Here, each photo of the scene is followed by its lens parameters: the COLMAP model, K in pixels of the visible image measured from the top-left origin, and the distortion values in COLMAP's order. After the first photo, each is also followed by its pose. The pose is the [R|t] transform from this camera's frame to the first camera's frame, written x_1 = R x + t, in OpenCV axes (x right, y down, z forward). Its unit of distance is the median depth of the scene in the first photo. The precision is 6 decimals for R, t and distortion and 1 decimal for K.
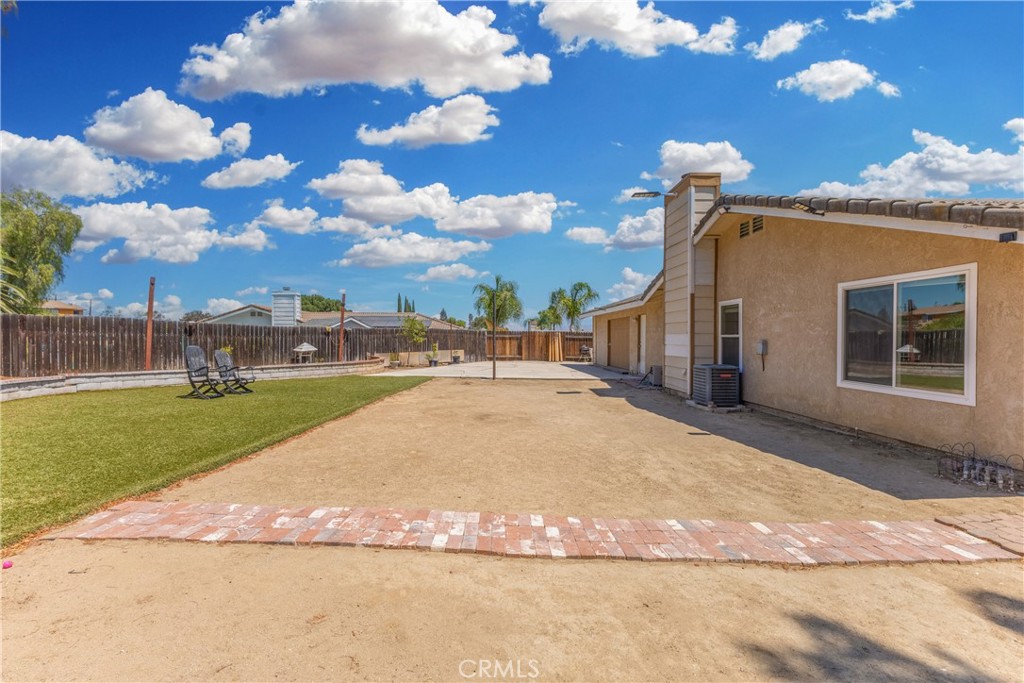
lens RADIAL K [[443.0, 0, 511.4], [0, 443.0, 341.5], [0, 0, 1]] dist [0.000587, -0.001085]
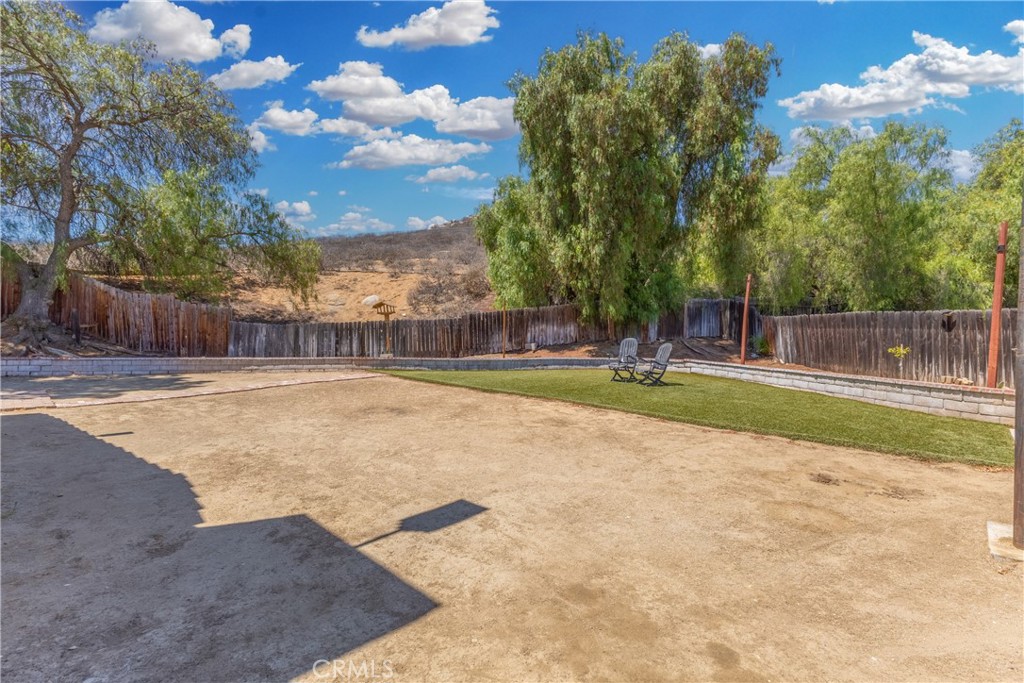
lens RADIAL K [[443.0, 0, 514.5], [0, 443.0, 340.5], [0, 0, 1]] dist [0.000587, -0.001085]
pose [[-0.685883, -0.003435, -0.727704, 0.272671], [-0.017803, 0.999769, 0.012061, 0.006248], [0.727494, 0.021228, -0.685785, 1.163528]]
